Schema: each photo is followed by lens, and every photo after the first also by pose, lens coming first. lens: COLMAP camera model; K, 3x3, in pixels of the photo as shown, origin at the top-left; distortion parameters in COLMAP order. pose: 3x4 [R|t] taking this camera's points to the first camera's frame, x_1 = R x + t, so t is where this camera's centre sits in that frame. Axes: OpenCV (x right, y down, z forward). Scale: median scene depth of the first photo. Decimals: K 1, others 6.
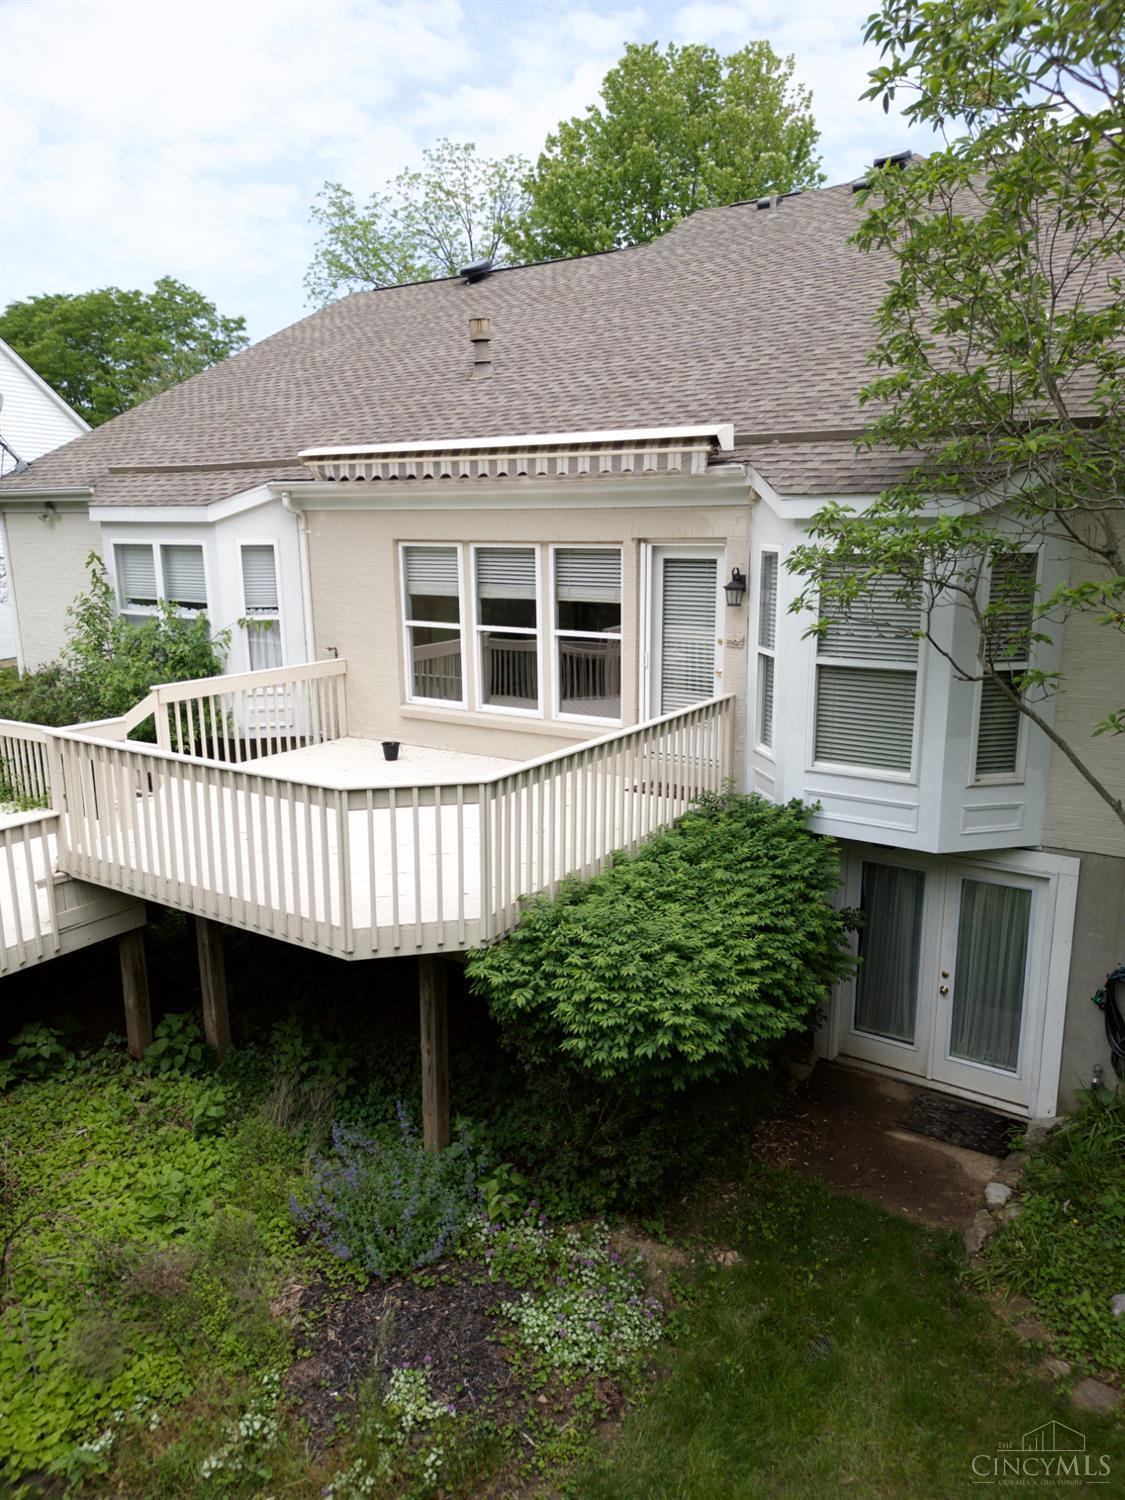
lens RADIAL K [[1046.3, 0, 562.5], [0, 1046.3, 750.0], [0, 0, 1]] dist [0.061732, -0.001418]
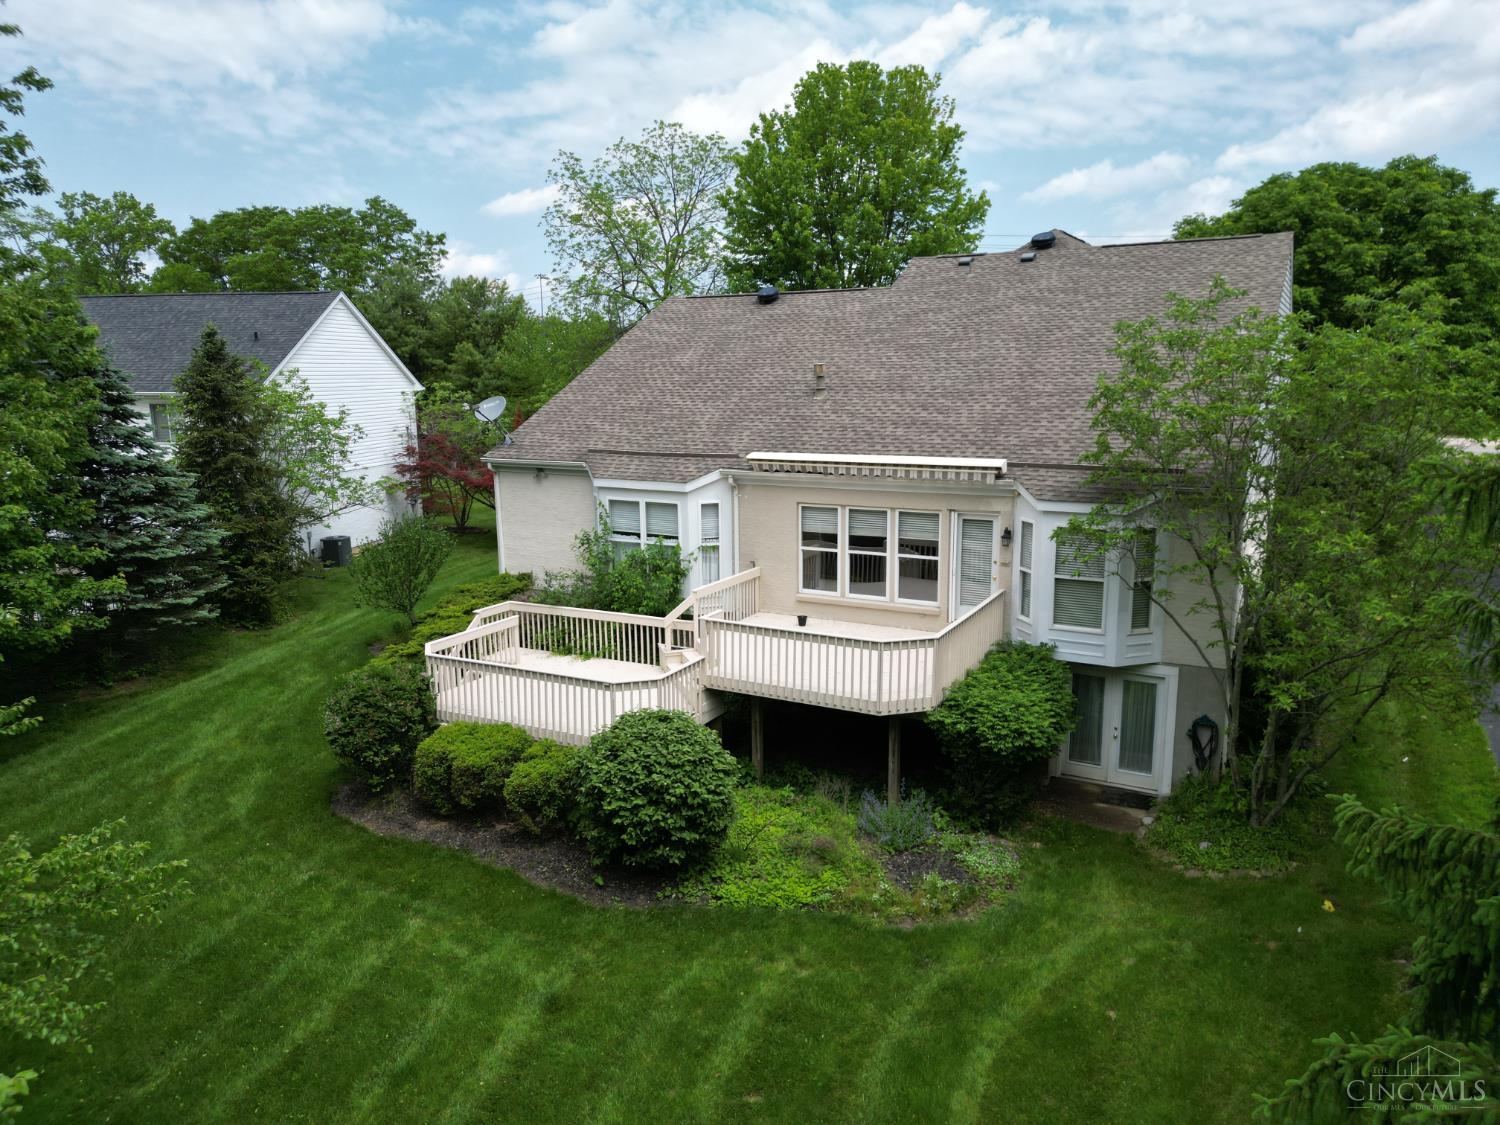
lens RADIAL K [[1060.8, 0, 749.9], [0, 1060.8, 574.8], [0, 0, 1]] dist [0.103918, -0.002908]
pose [[0.995211, -0.018587, 0.095965, -0.538391], [0.020843, 0.999528, -0.022559, -0.050164], [-0.095500, 0.024452, 0.995129, -1.010053]]
